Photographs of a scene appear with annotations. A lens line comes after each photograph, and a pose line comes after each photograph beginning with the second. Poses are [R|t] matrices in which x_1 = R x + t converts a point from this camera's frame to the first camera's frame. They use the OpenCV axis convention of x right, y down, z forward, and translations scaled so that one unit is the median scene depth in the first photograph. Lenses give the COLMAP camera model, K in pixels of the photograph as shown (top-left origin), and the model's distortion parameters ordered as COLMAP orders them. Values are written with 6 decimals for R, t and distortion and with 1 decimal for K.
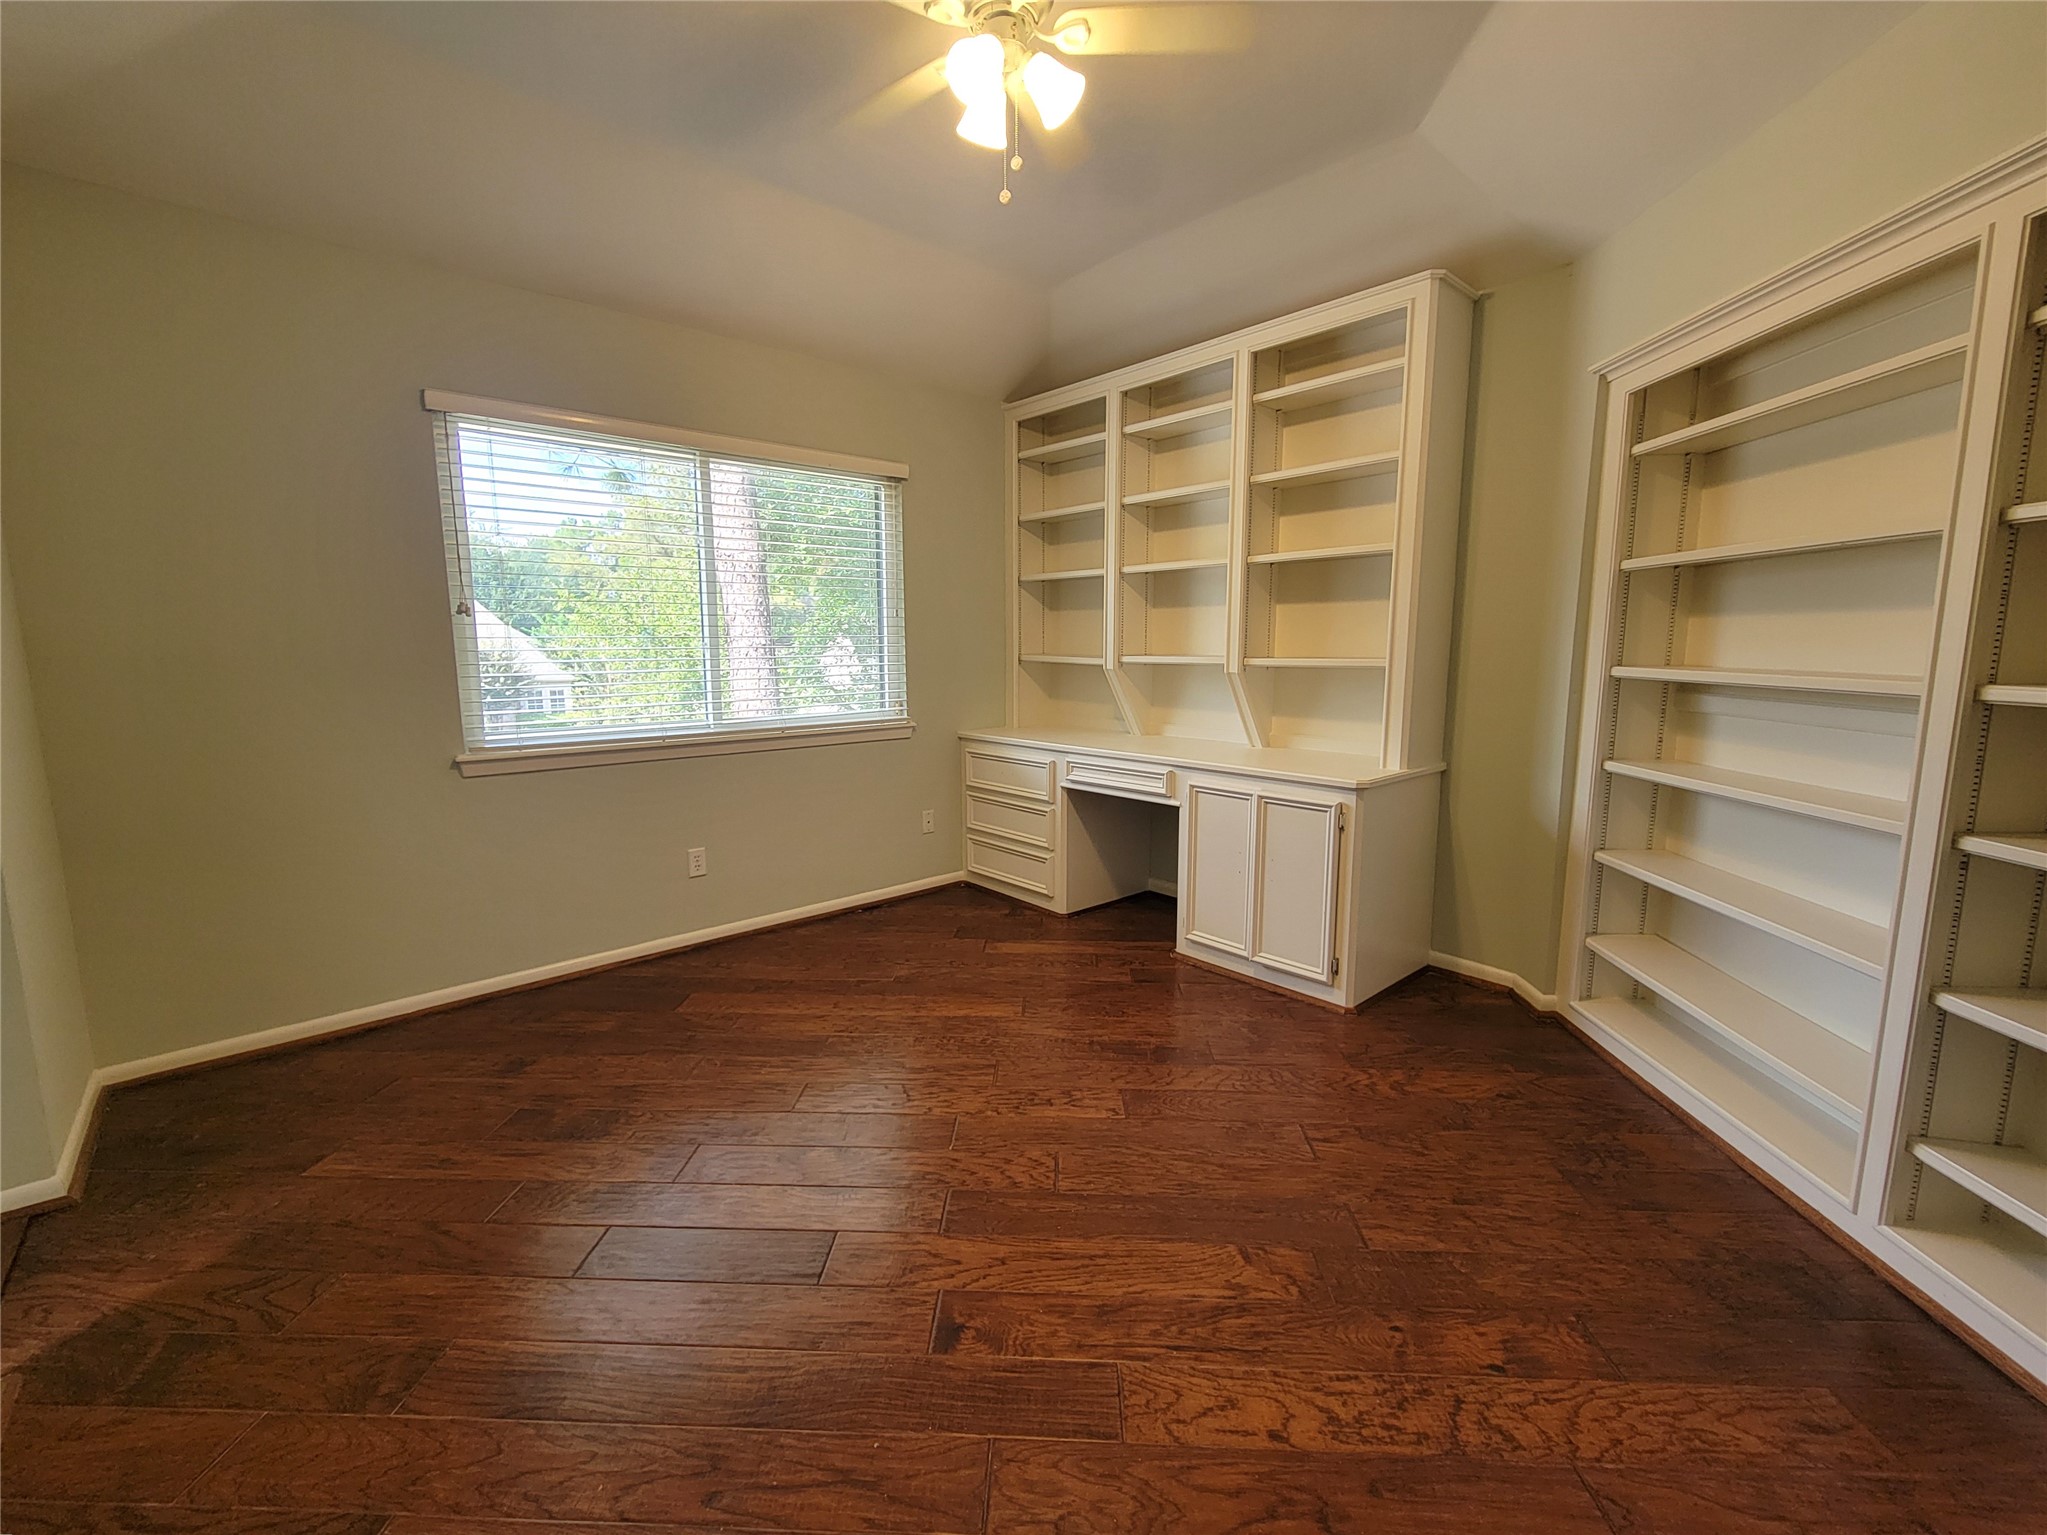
lens RADIAL K [[888.5, 0, 1008.0], [0, 888.5, 768.9], [0, 0, 1]] dist [-0.004784, 0.000147]
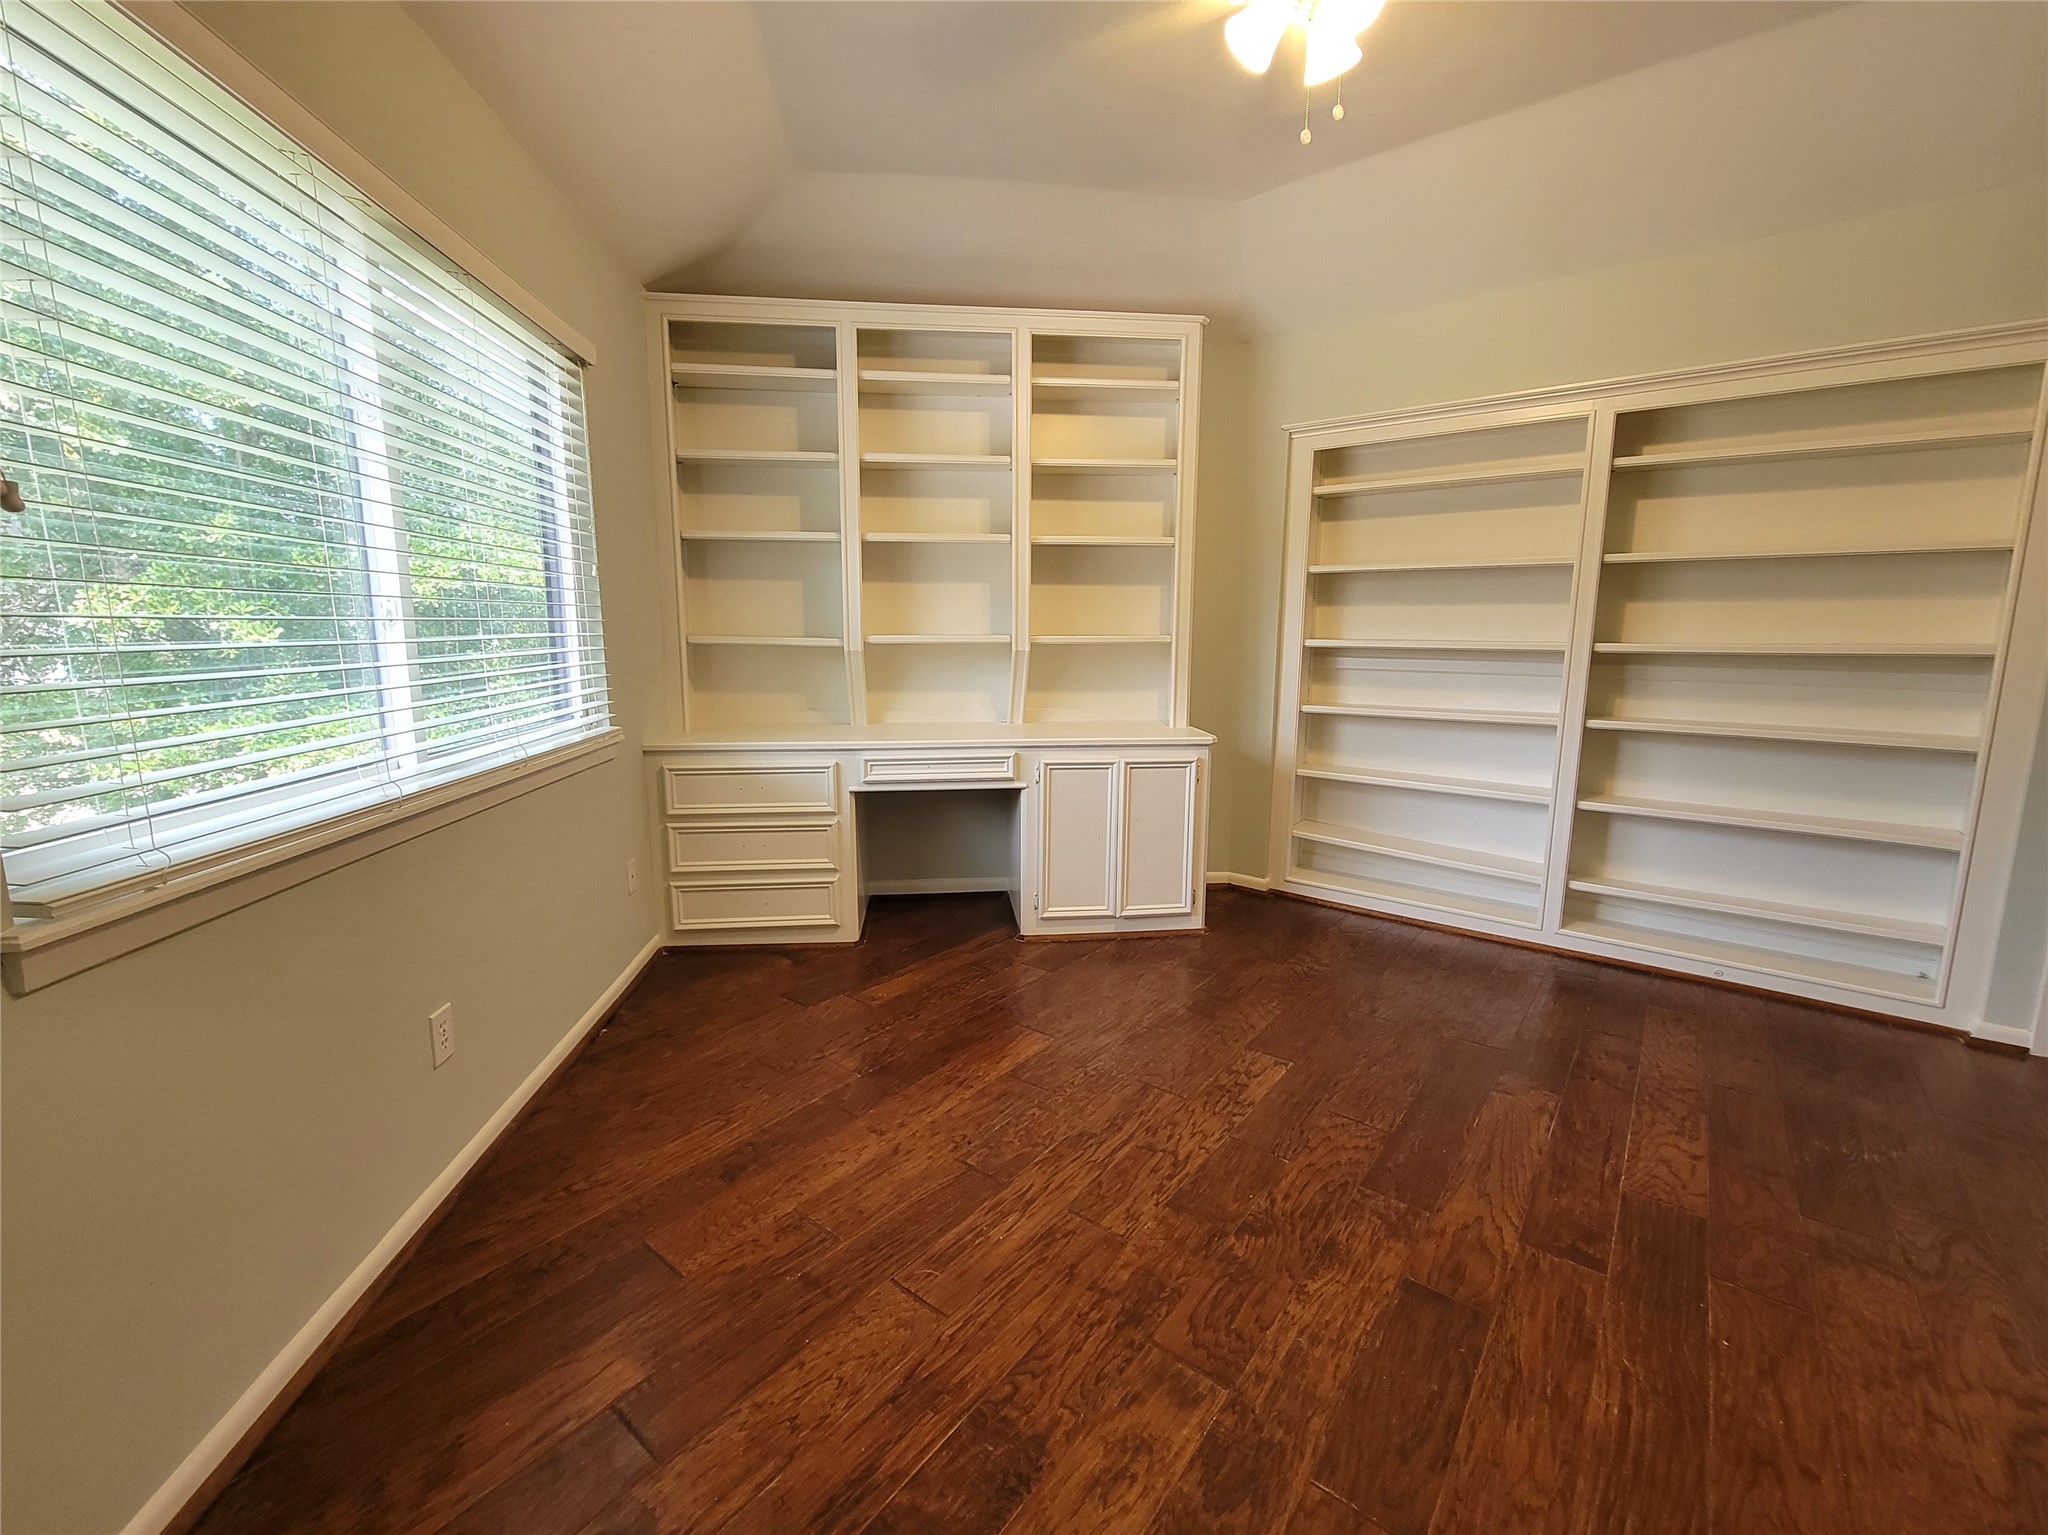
lens RADIAL K [[889.0, 0, 1008.5], [0, 889.0, 768.9], [0, 0, 1]] dist [-0.004784, 0.000147]
pose [[0.552696, -0.124962, 0.823961, -0.633656], [0.114034, 0.990735, 0.073763, -0.053479], [-0.825544, 0.053191, 0.561825, 0.471540]]
